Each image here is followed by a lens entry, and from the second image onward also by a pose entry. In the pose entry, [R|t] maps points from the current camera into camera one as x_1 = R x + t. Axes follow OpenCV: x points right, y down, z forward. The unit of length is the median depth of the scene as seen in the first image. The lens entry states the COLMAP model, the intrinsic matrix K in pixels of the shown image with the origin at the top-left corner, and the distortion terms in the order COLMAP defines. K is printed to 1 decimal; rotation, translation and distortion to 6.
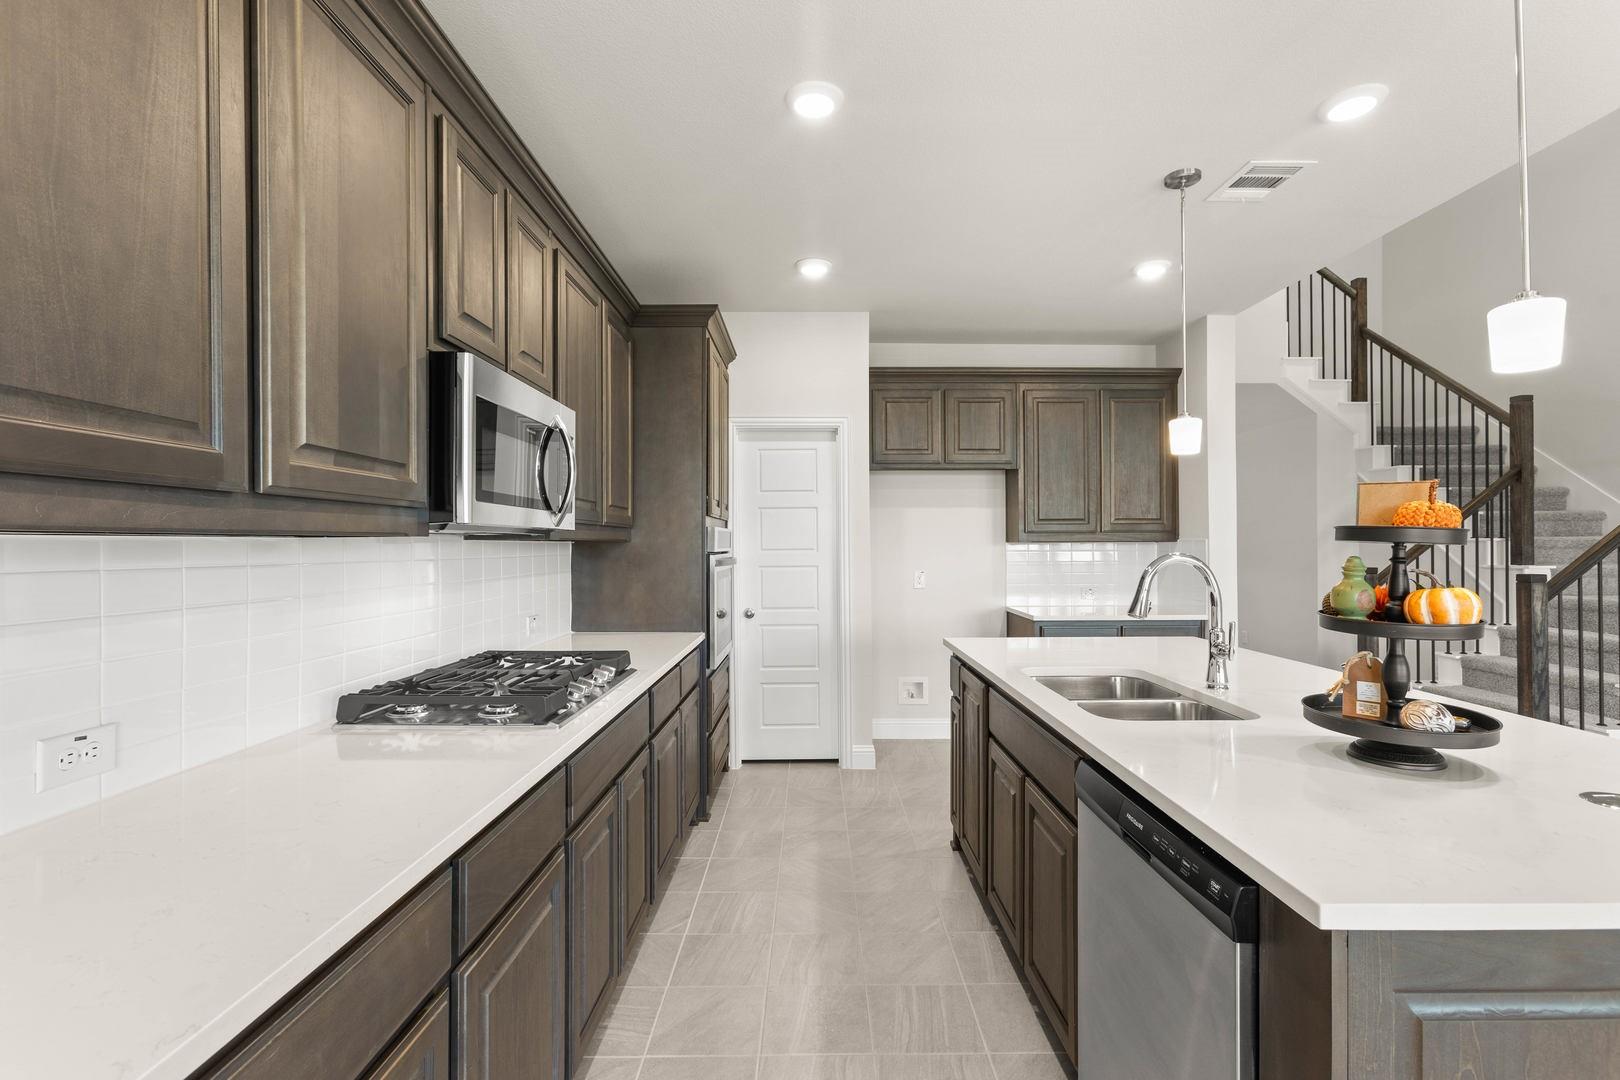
lens RADIAL K [[714.8, 0, 803.6], [0, 714.8, 541.1], [0, 0, 1]] dist [-0.004060, 0.001192]
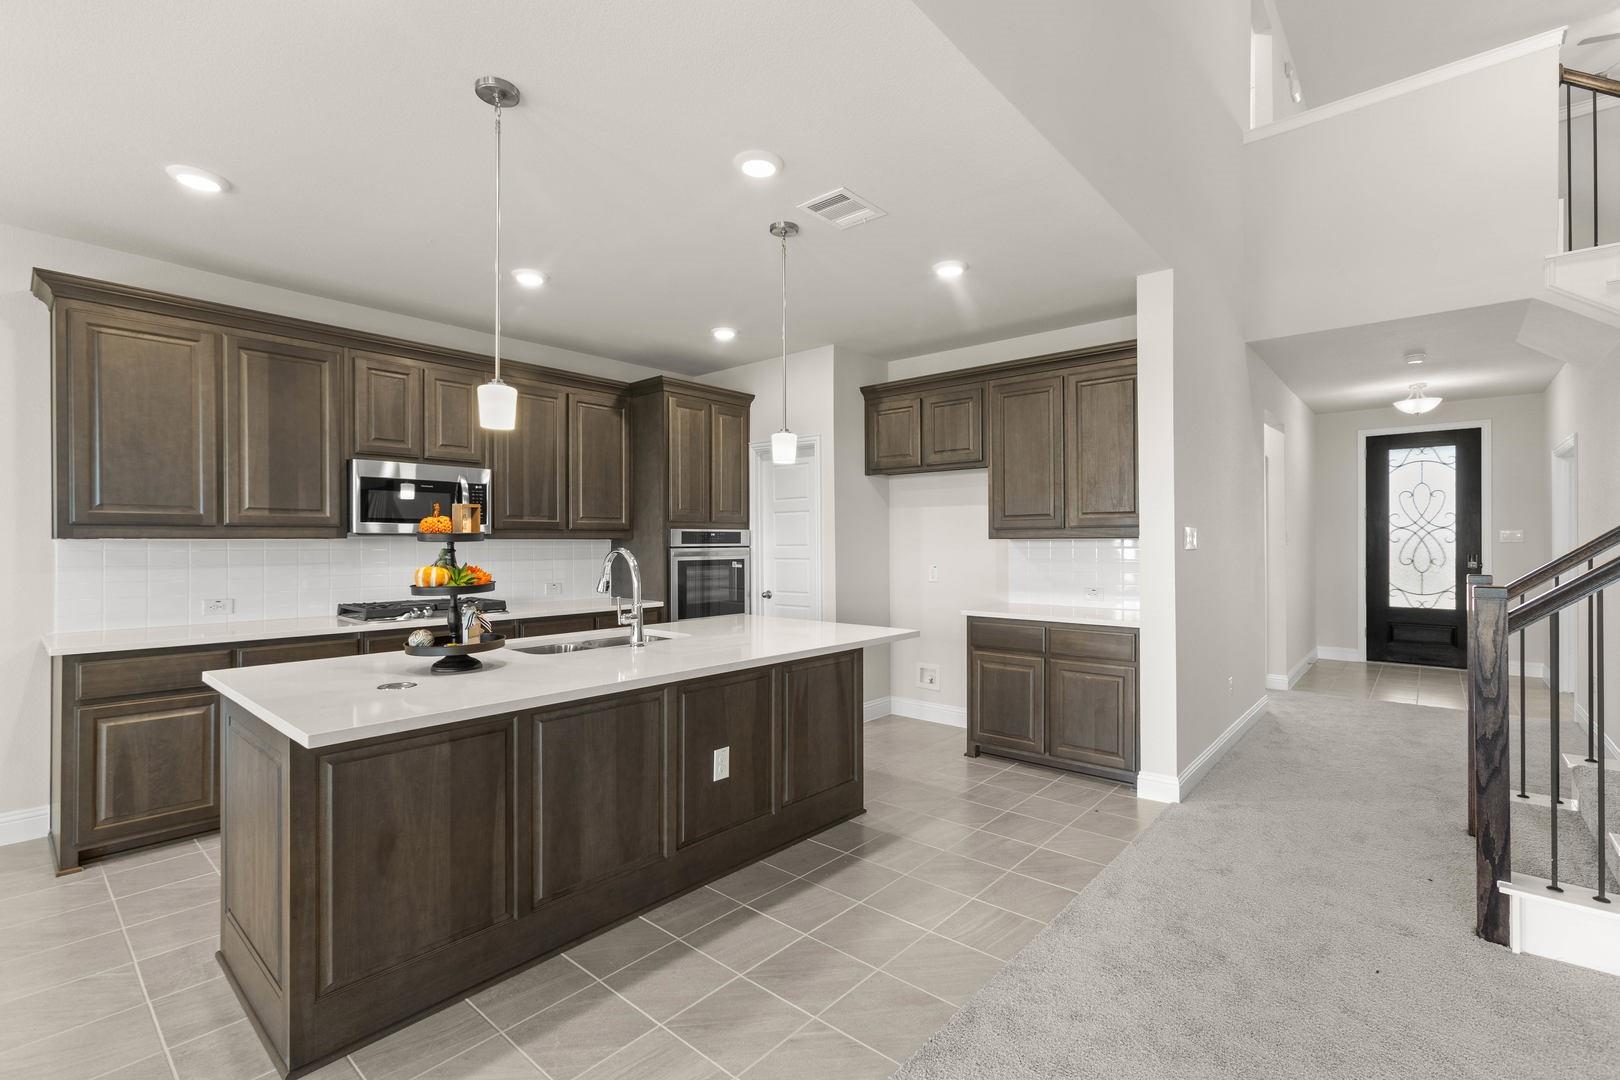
lens RADIAL K [[714.8, 0, 811.0], [0, 714.8, 547.7], [0, 0, 1]] dist [-0.004060, 0.001192]
pose [[0.752652, 0.006393, -0.658388, 0.844799], [0.002830, 0.999912, 0.012945, 0.000117], [0.658413, -0.011606, 0.752568, 0.084394]]
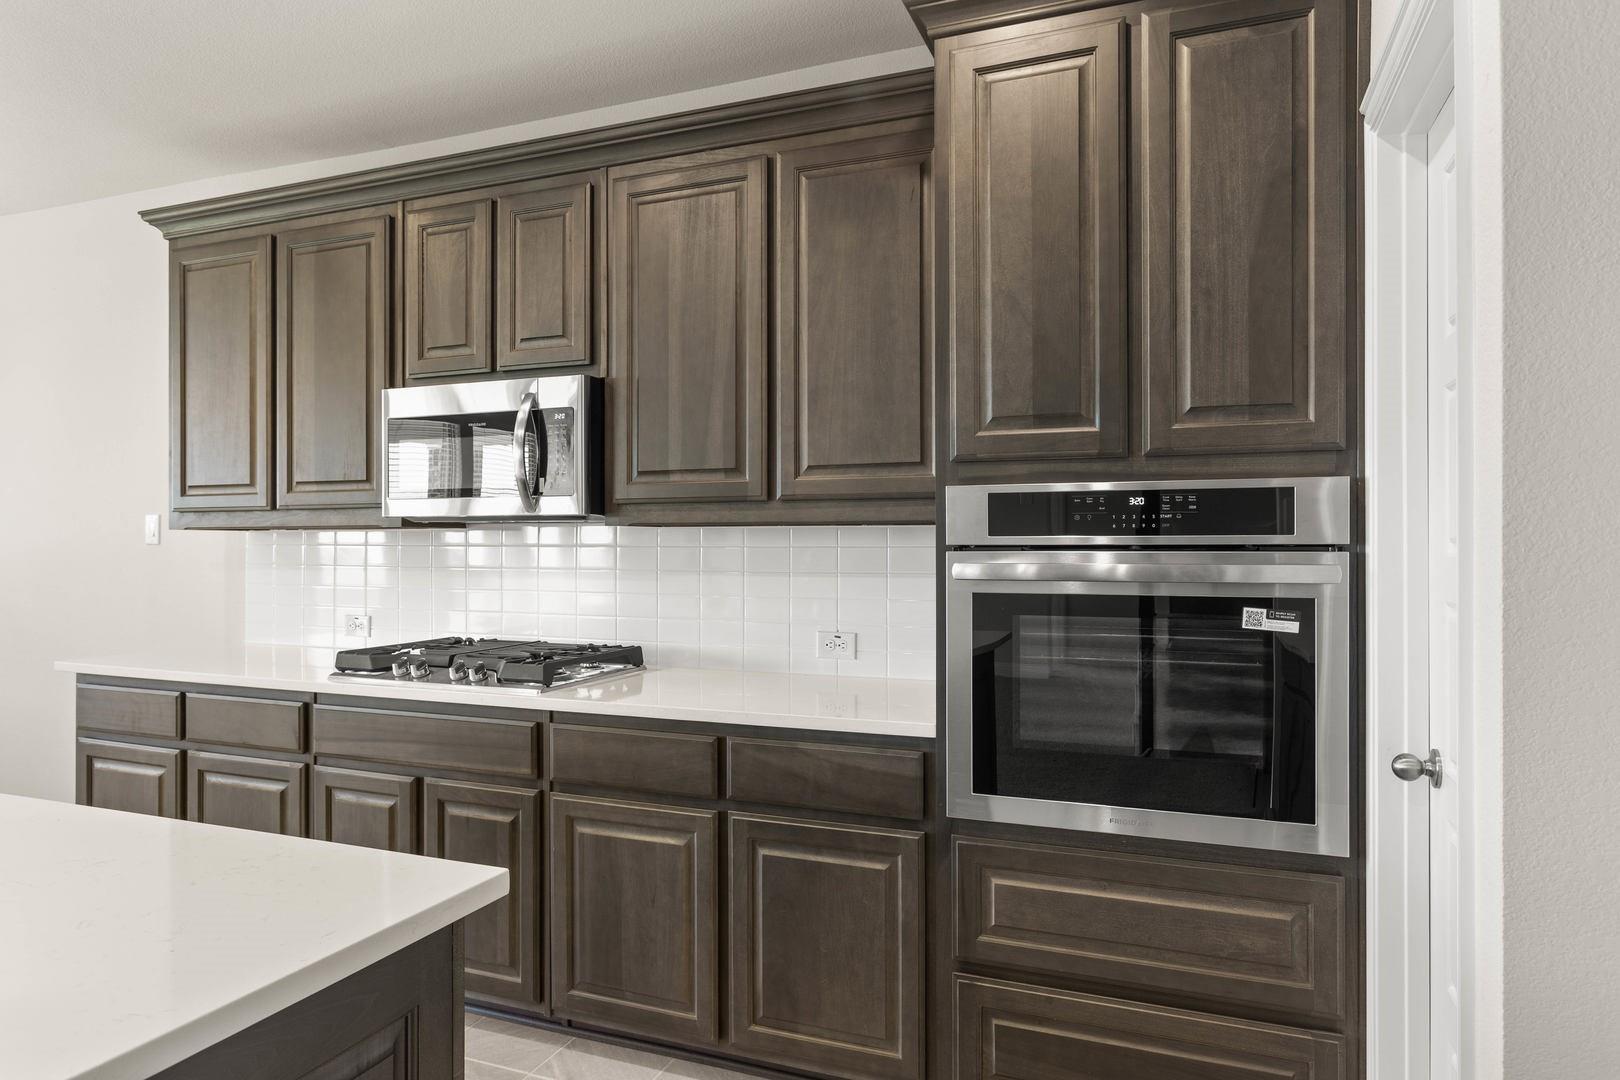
lens RADIAL K [[983.7, 0, 809.2], [0, 983.7, 541.6], [0, 0, 1]] dist [0.002864, 0.000430]
pose [[-0.363158, 0.002816, -0.931723, 0.375447], [0.005986, 0.999982, 0.000689, 0.010790], [0.931708, -0.005327, -0.363169, 0.931164]]
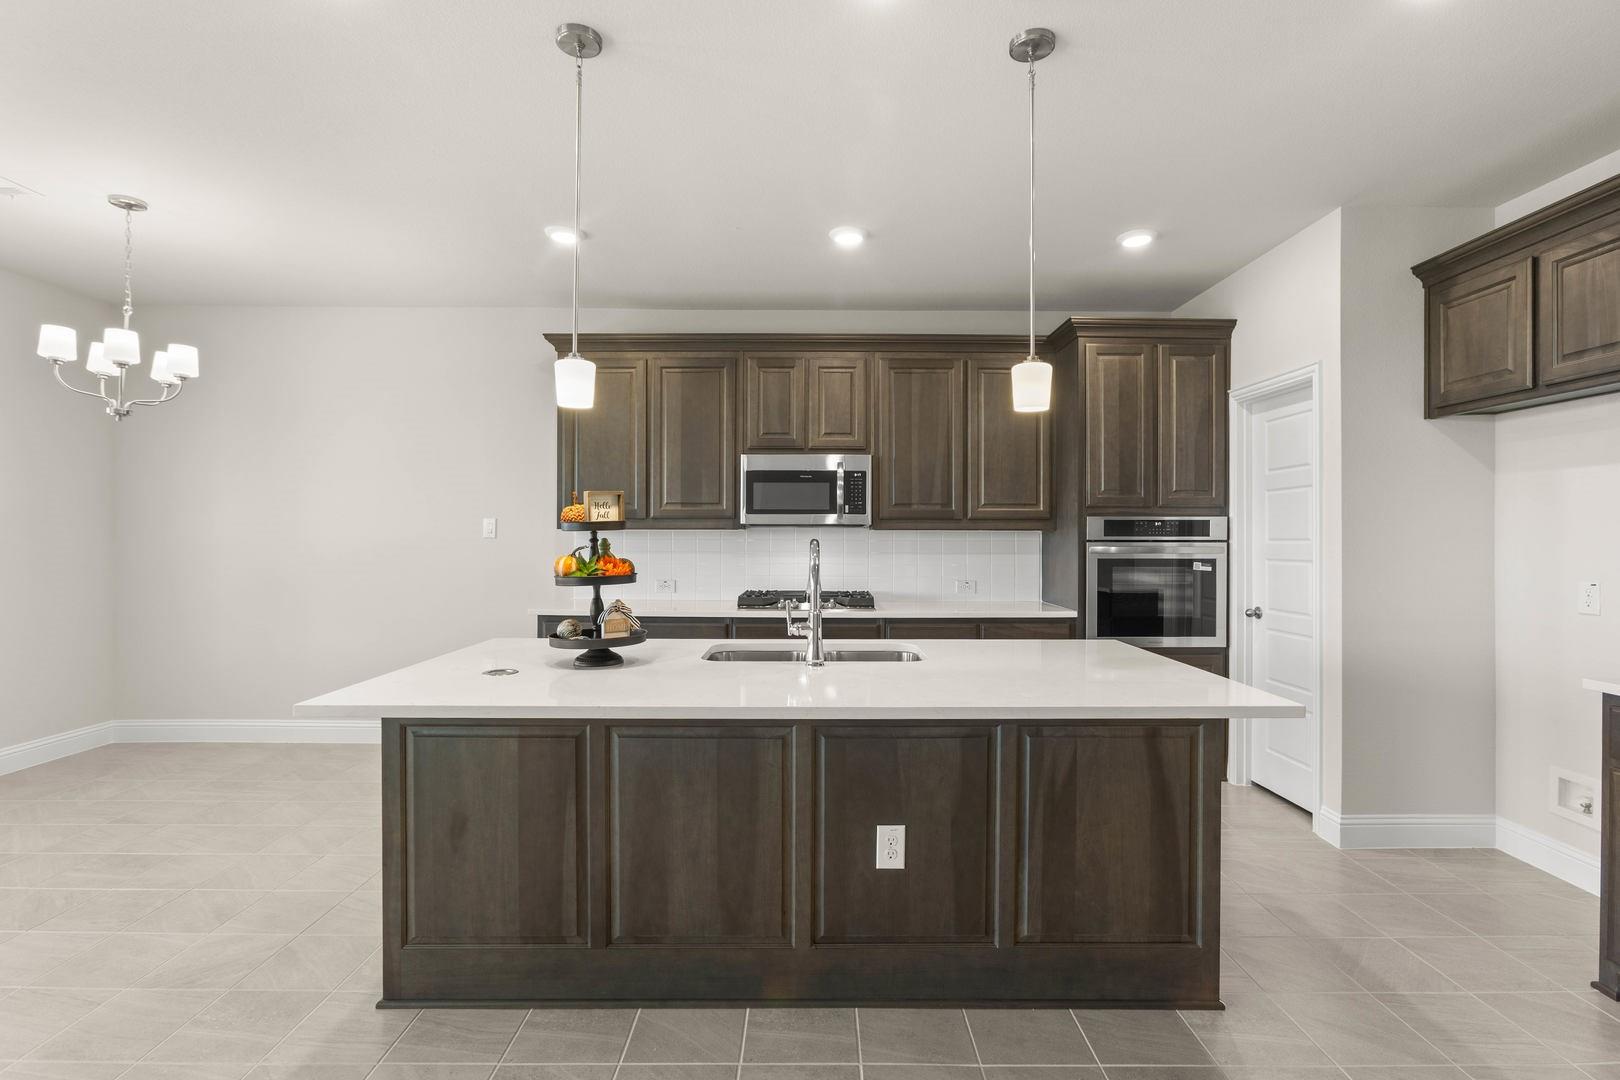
lens RADIAL K [[764.0, 0, 814.1], [0, 764.0, 536.2], [0, 0, 1]] dist [-0.010805, 0.003269]
pose [[0.010765, 0.006558, -0.999921, 0.846042], [0.002134, 0.999976, 0.006582, 0.001517], [0.999940, -0.002205, 0.010750, 0.467853]]
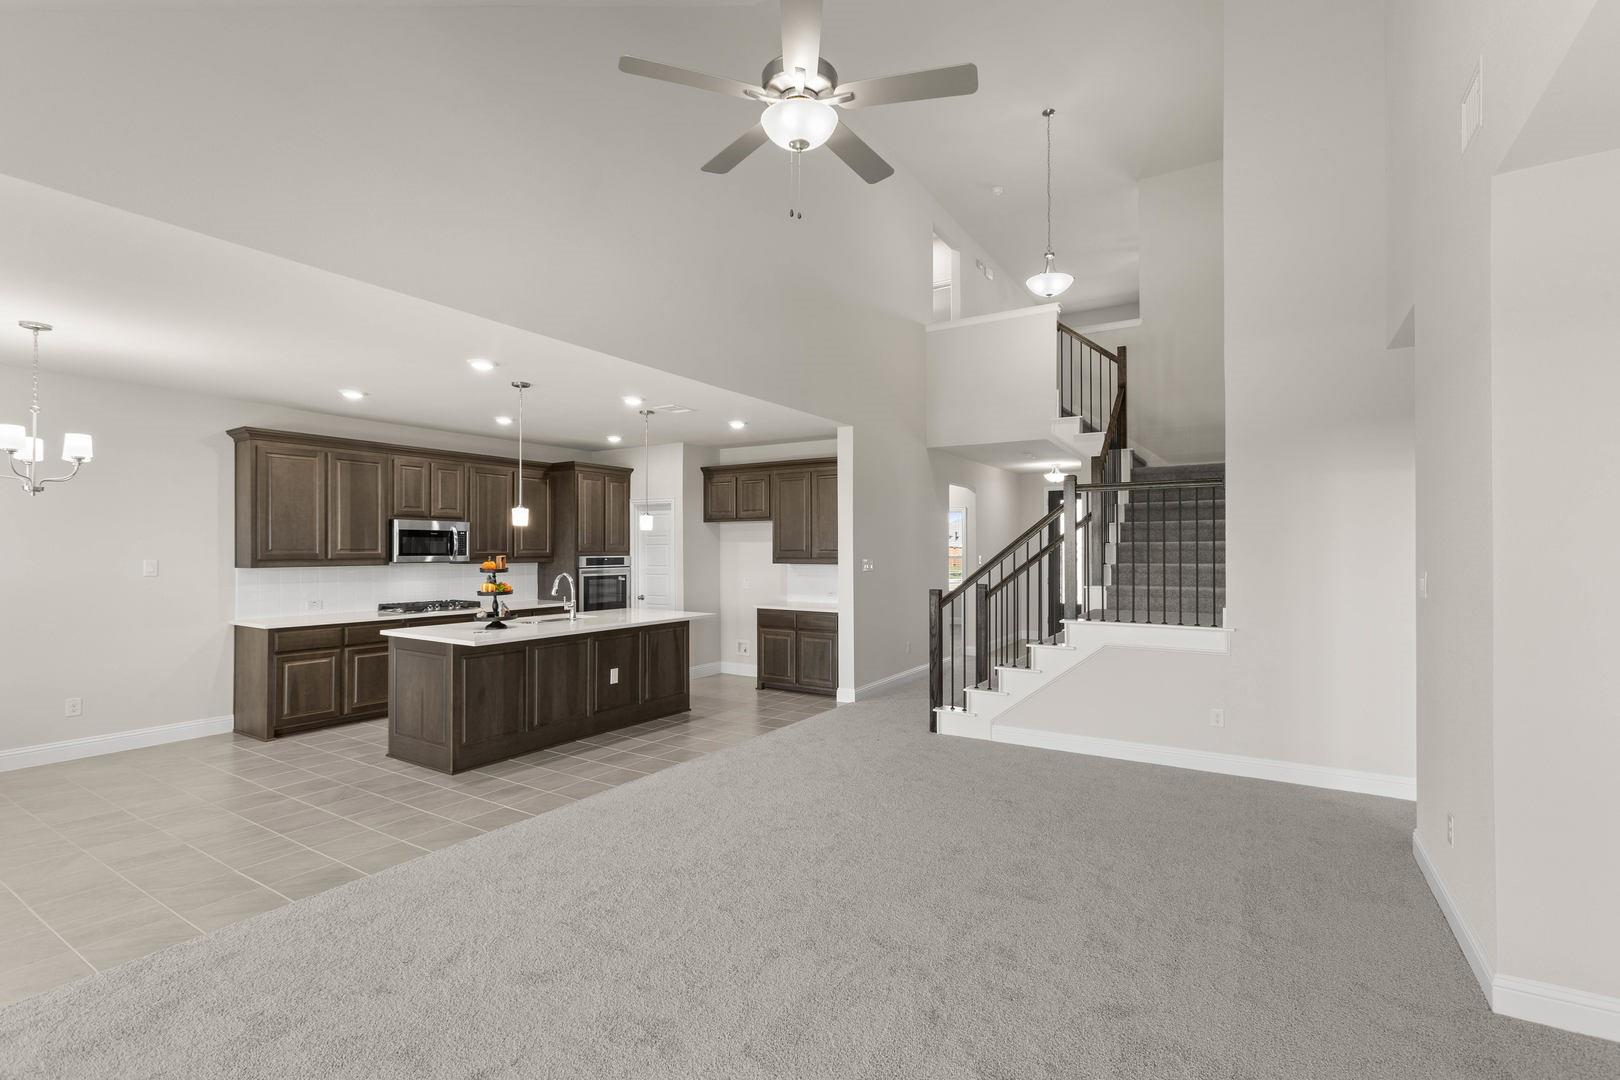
lens RADIAL K [[714.8, 0, 795.9], [0, 714.8, 547.9], [0, 0, 1]] dist [-0.004060, 0.001192]
pose [[0.836182, 0.002503, -0.548446, 1.399315], [-0.000430, 0.999992, 0.003908, -0.045972], [0.548452, -0.003032, 0.836177, -0.437059]]
